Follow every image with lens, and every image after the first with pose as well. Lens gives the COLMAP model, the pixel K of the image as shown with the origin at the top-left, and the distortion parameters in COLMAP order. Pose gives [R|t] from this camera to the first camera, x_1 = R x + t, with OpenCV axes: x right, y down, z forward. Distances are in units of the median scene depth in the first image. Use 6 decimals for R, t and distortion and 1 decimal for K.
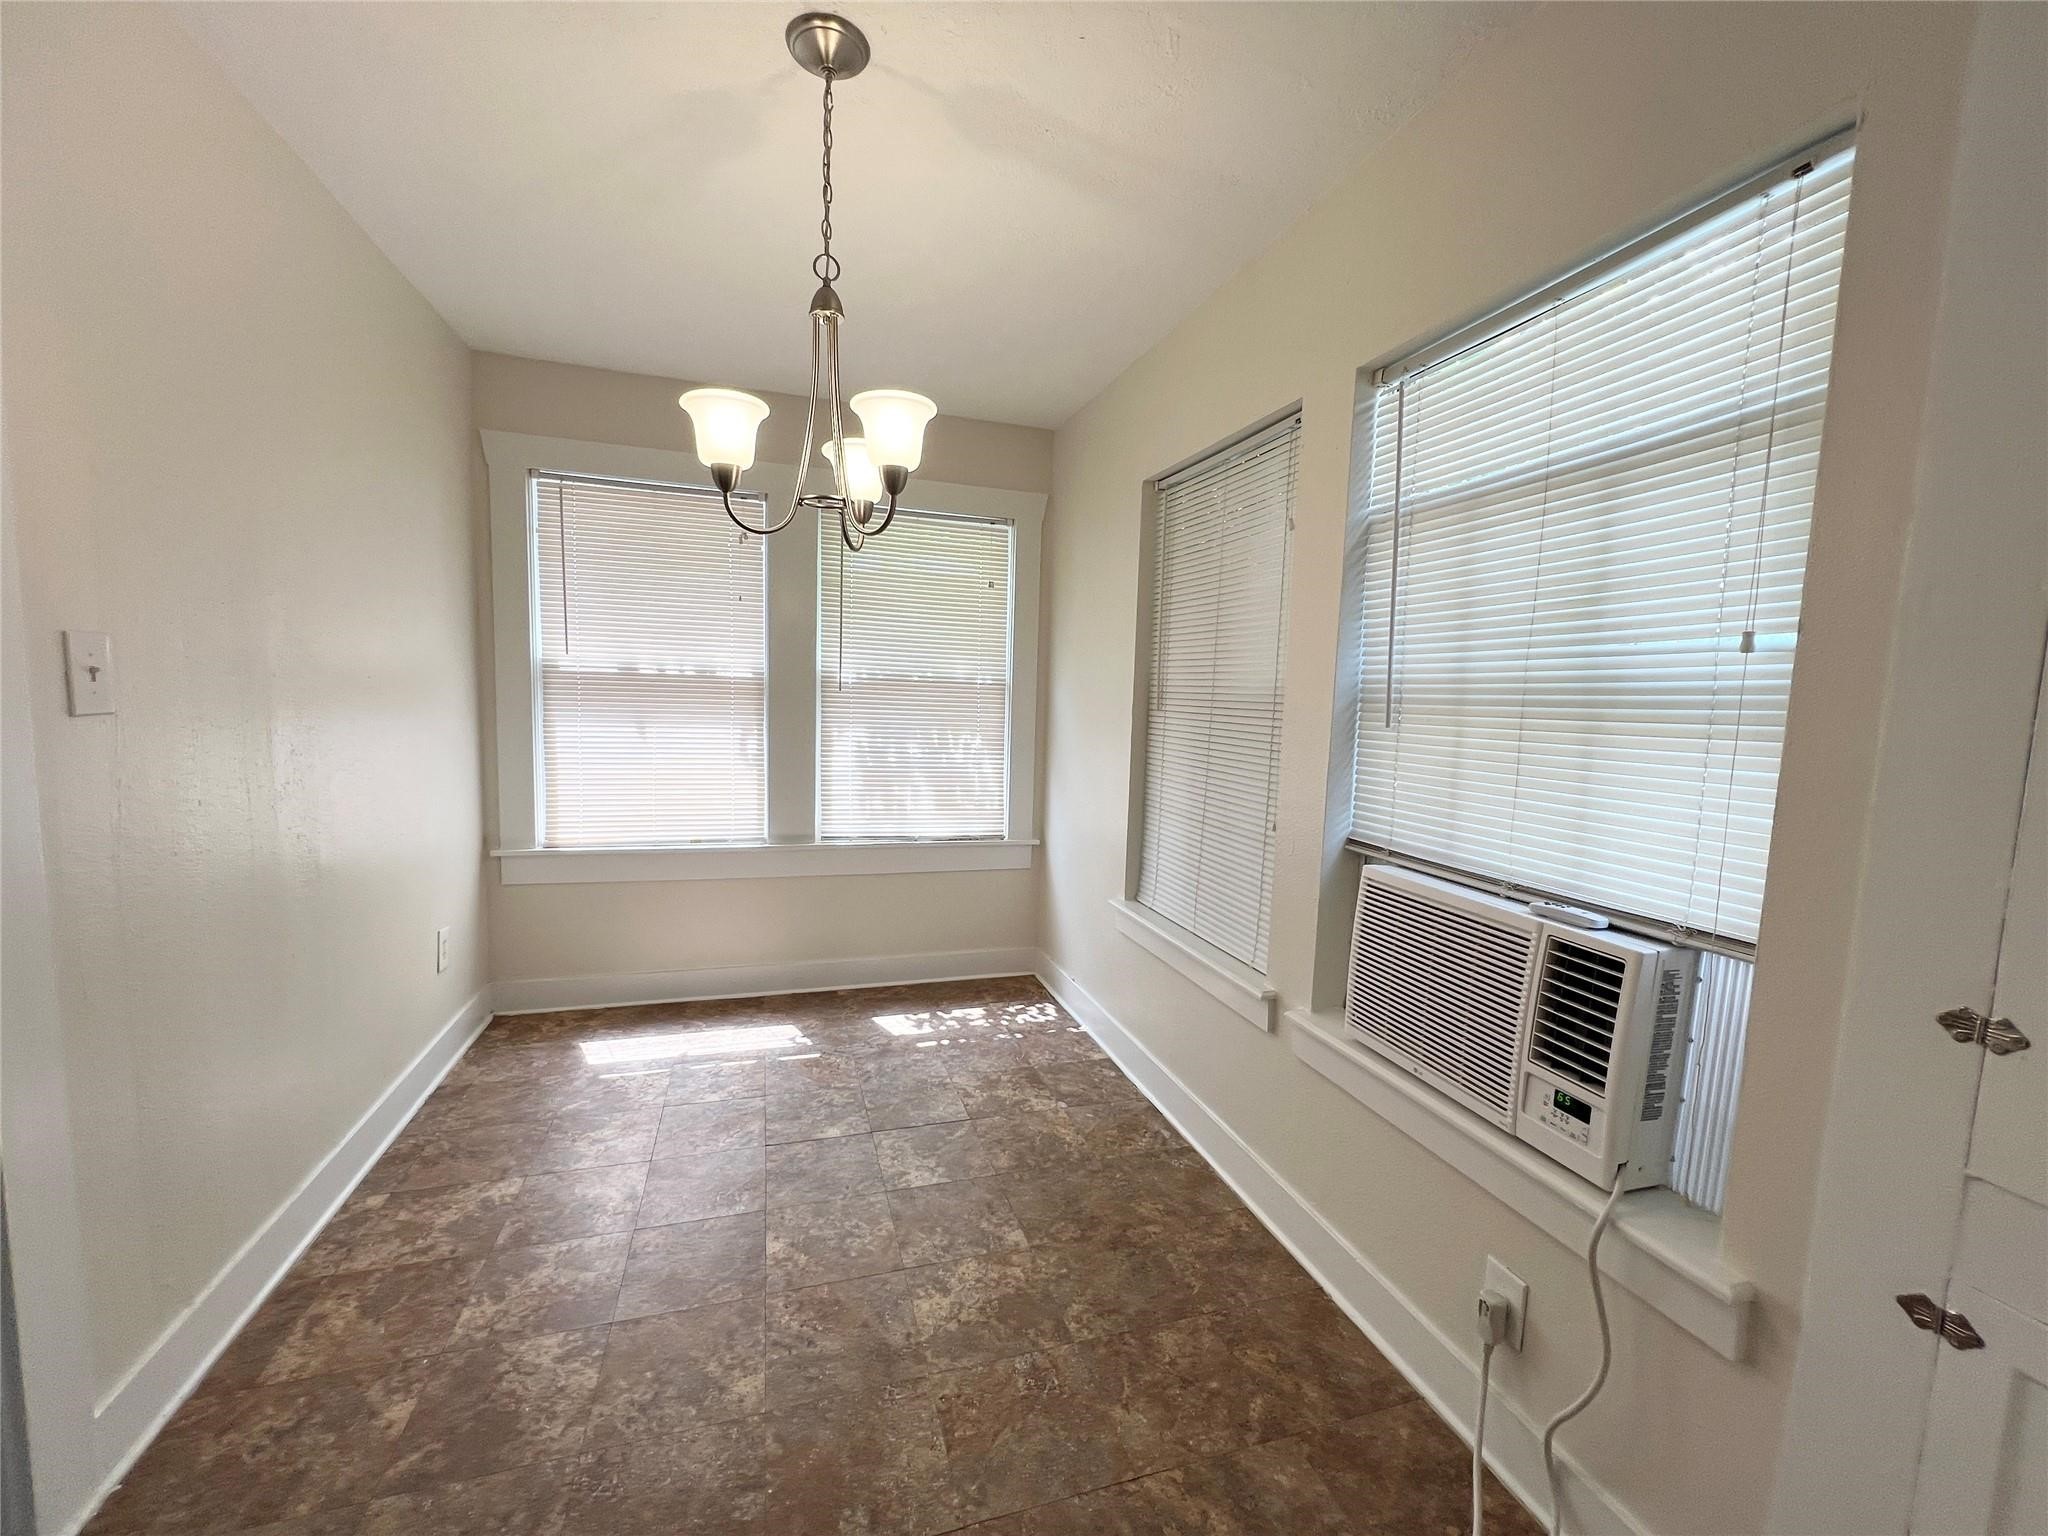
lens RADIAL K [[824.9, 0, 1024.3], [0, 824.9, 760.5], [0, 0, 1]] dist [-0.003022, -0.000127]
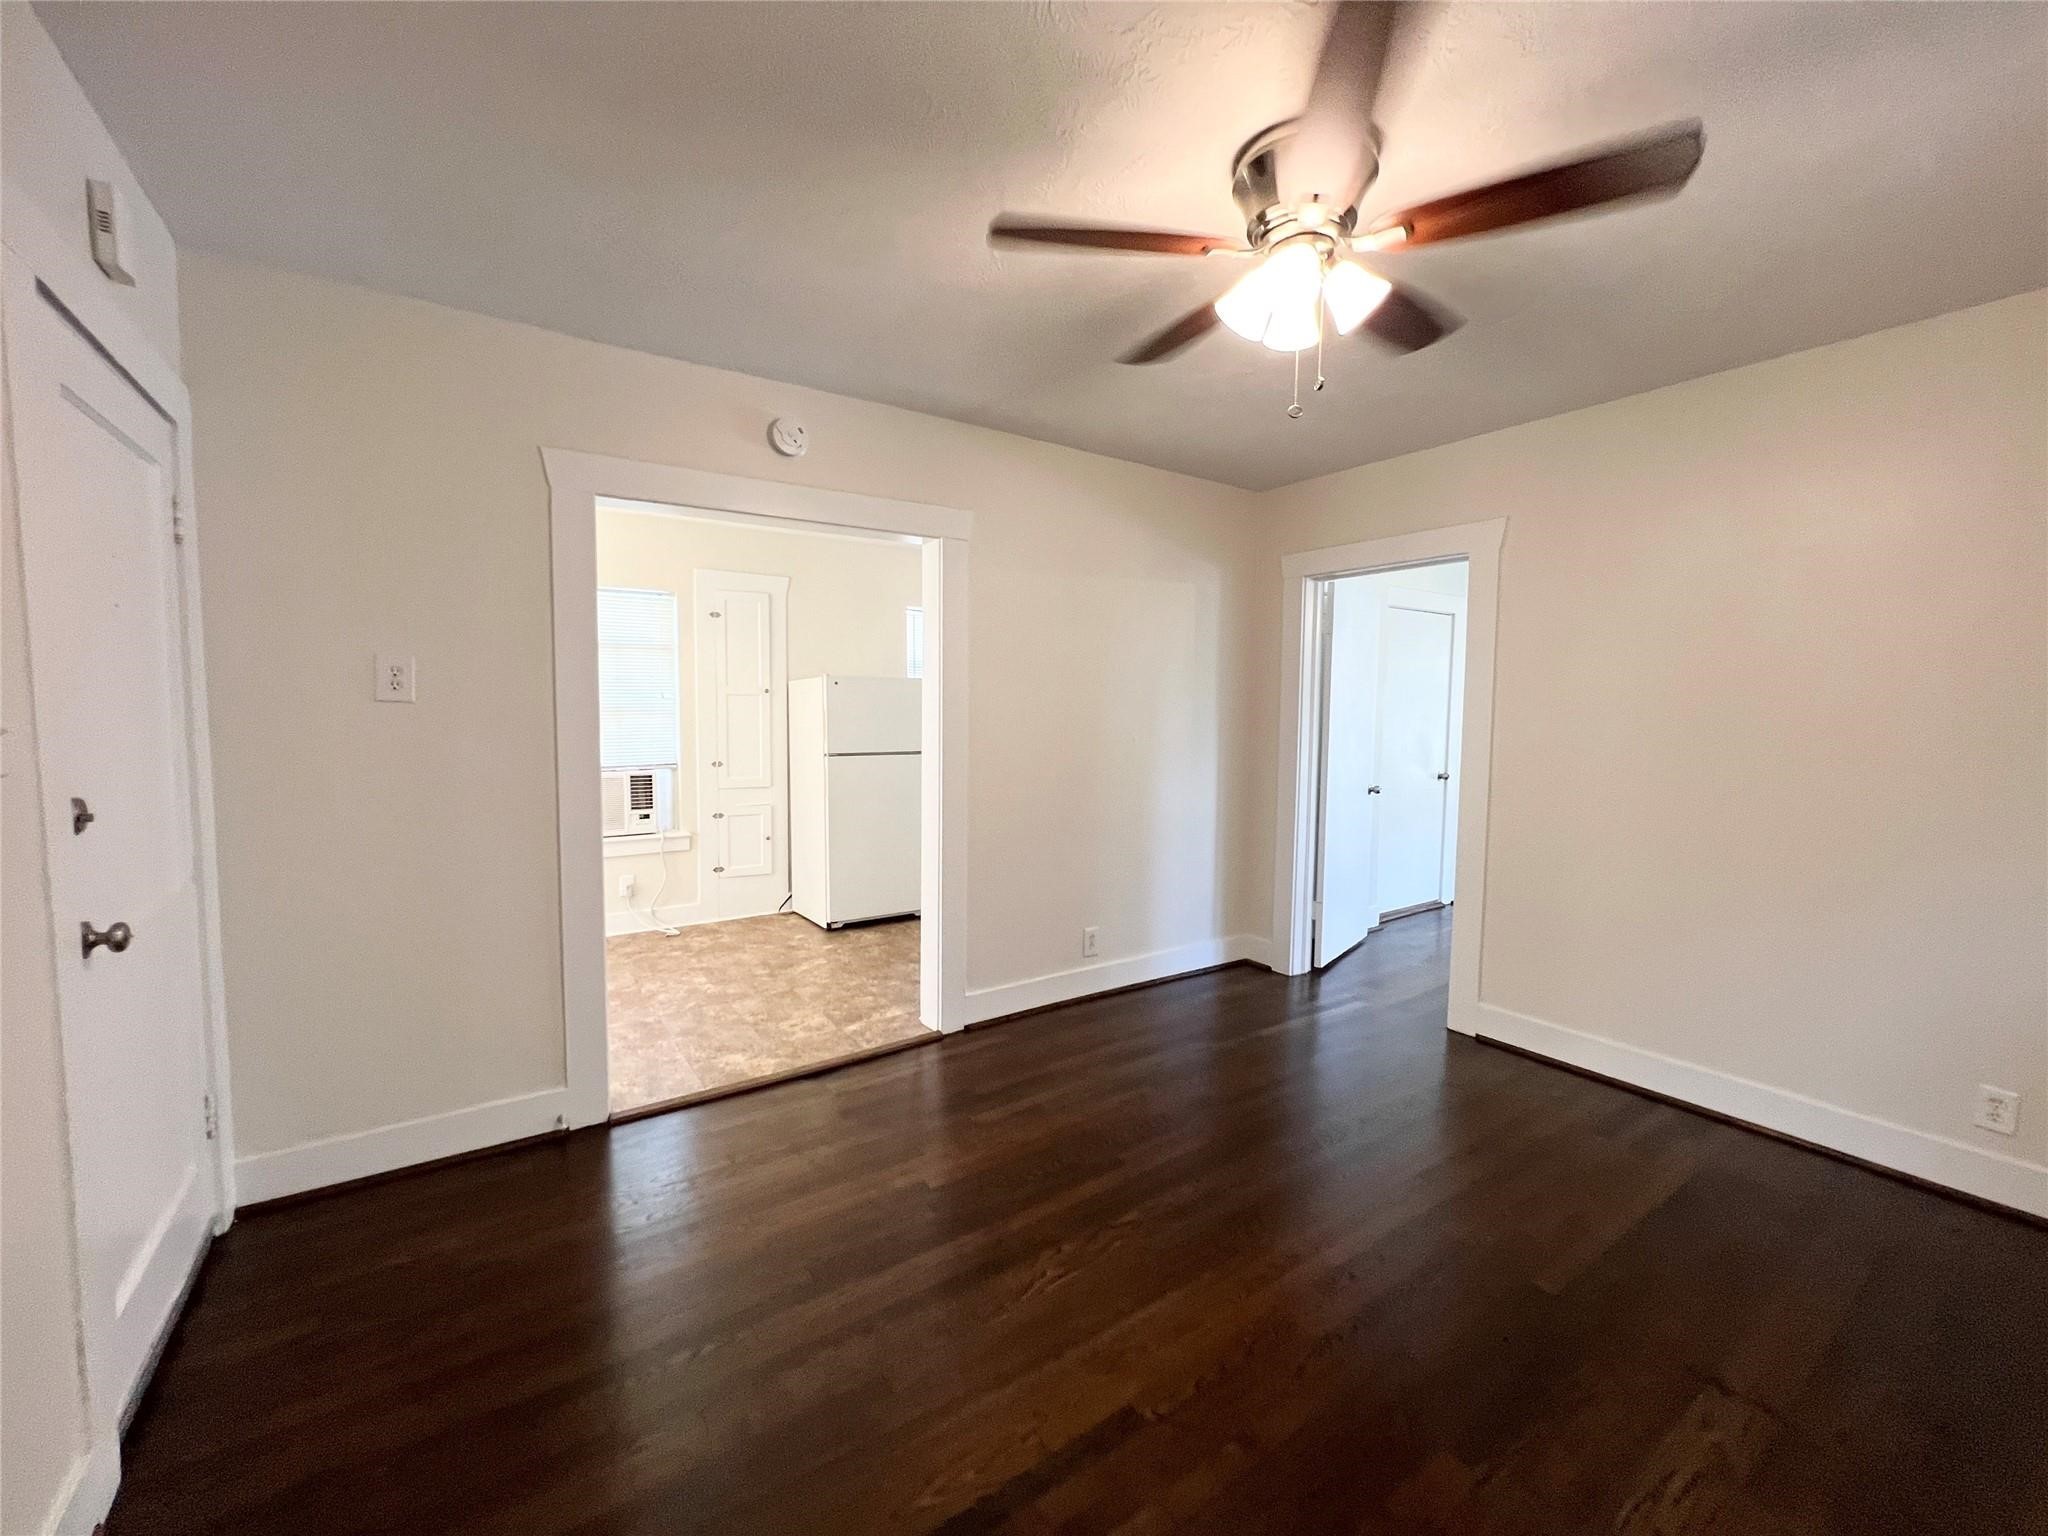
lens RADIAL K [[819.2, 0, 1023.3], [0, 819.2, 761.2], [0, 0, 1]] dist [-0.002531, 0.000156]
pose [[-0.292420, -0.094544, 0.951605, -2.957375], [0.066222, 0.990710, 0.118779, -0.144955], [-0.953994, 0.097750, -0.283442, 0.326076]]
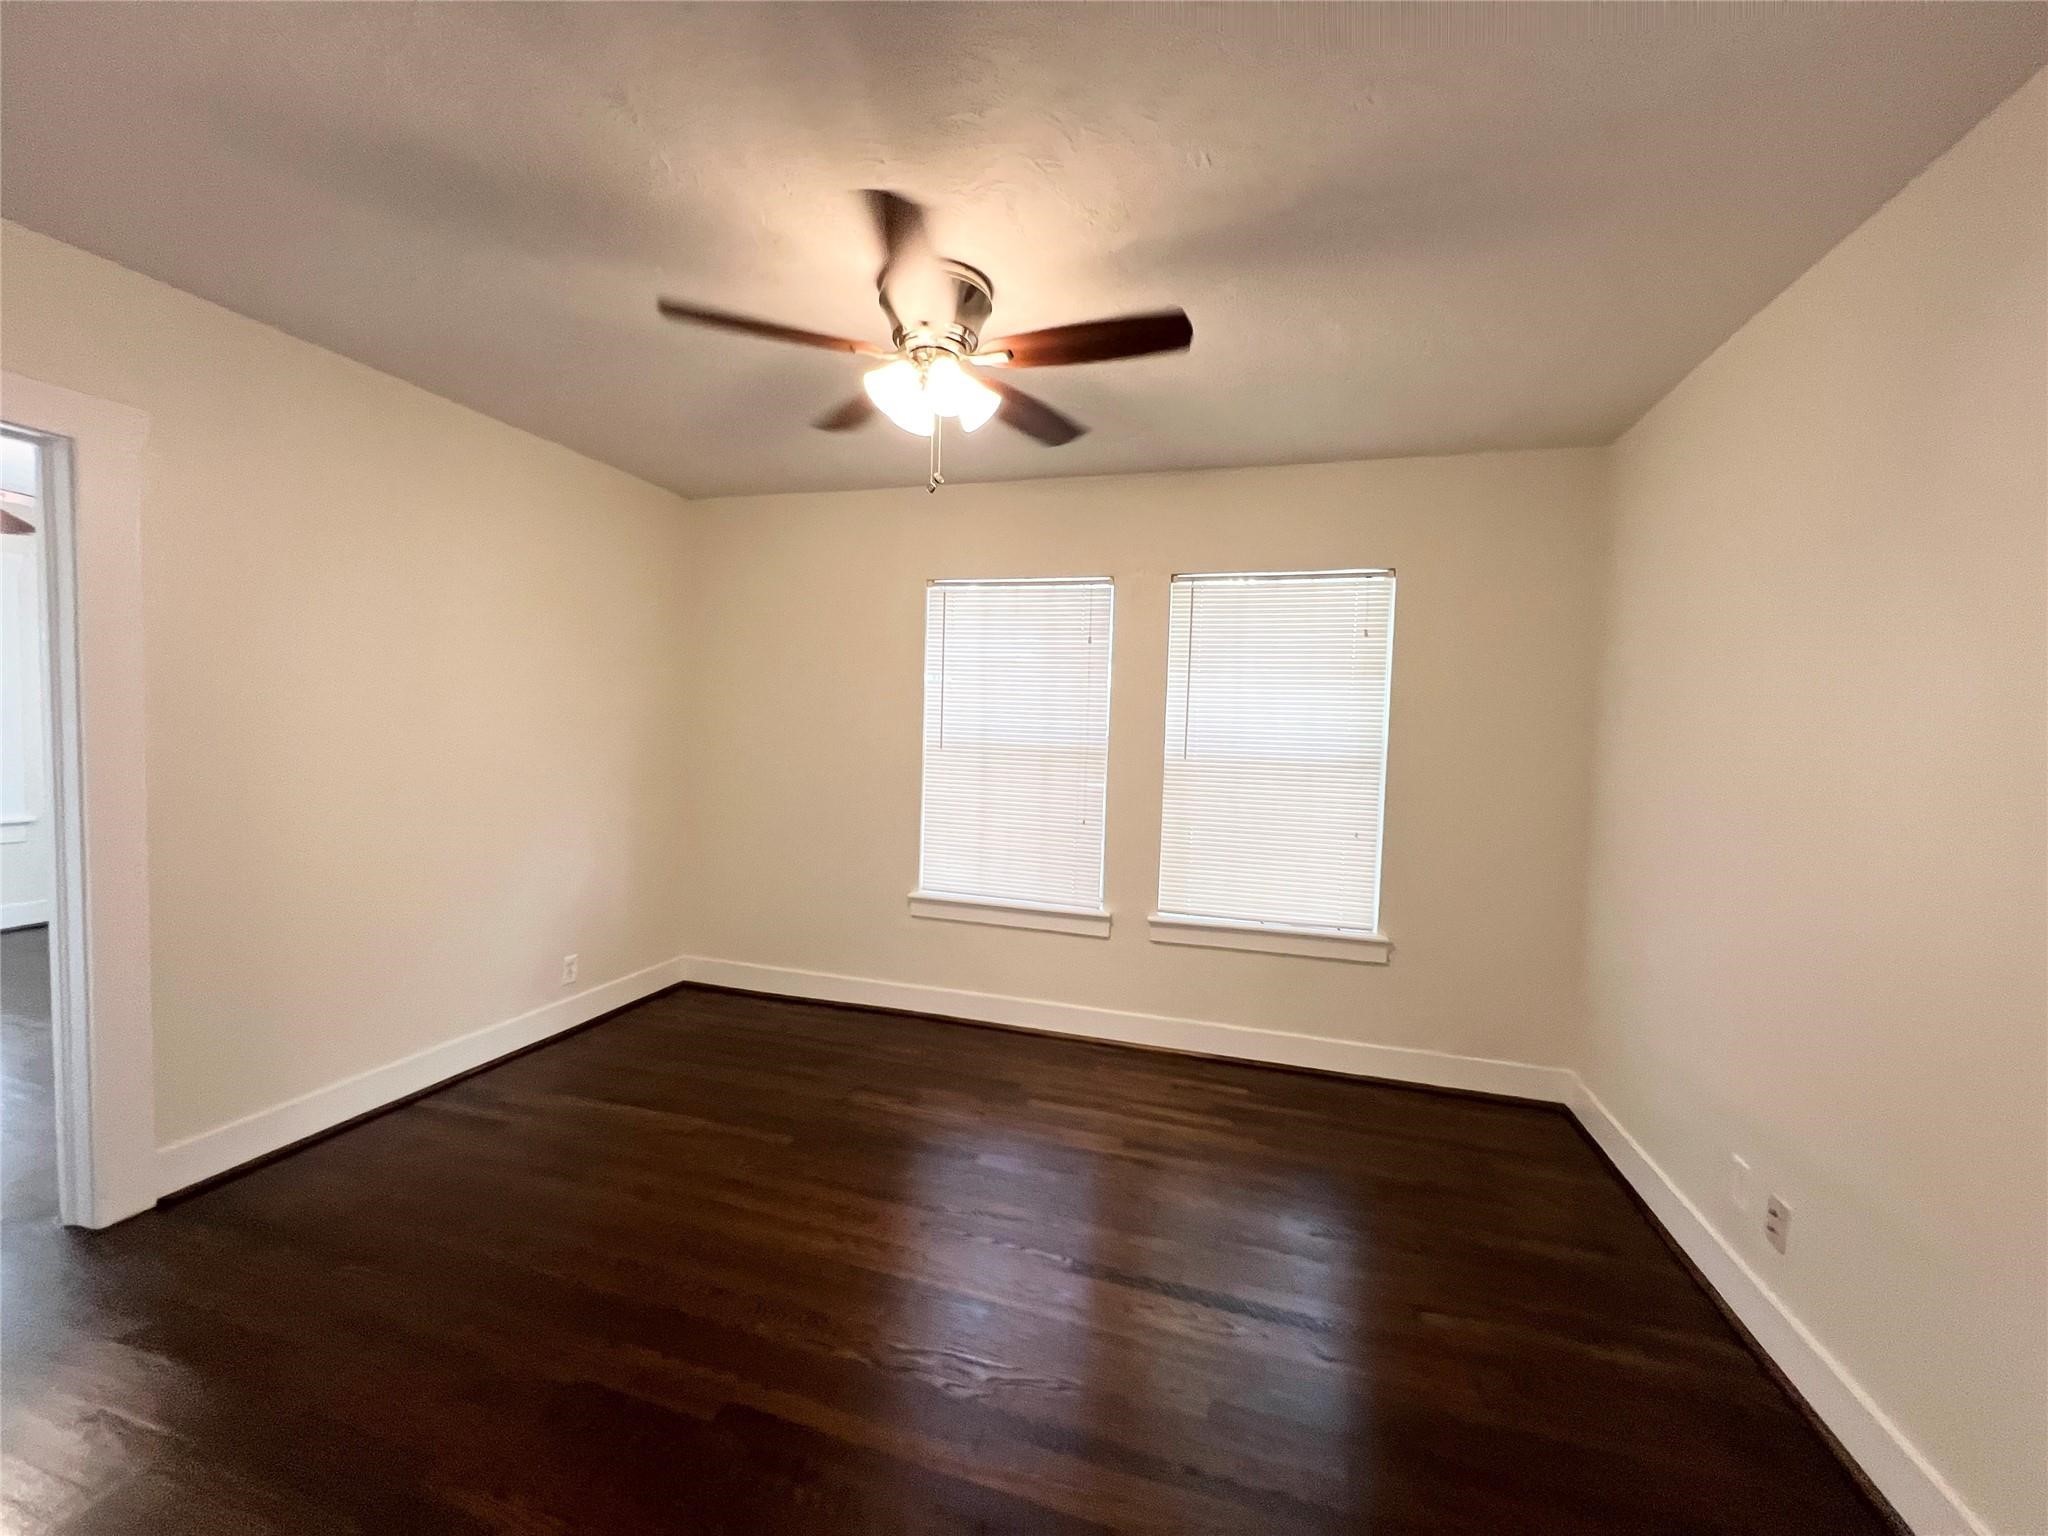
lens RADIAL K [[819.2, 0, 1023.3], [0, 819.2, 761.2], [0, 0, 1]] dist [-0.002531, 0.000156]
pose [[-0.557851, -0.016304, -0.829781, -0.852736], [-0.119436, 0.990977, 0.060824, -0.107715], [0.821302, 0.133037, -0.554765, 0.562915]]
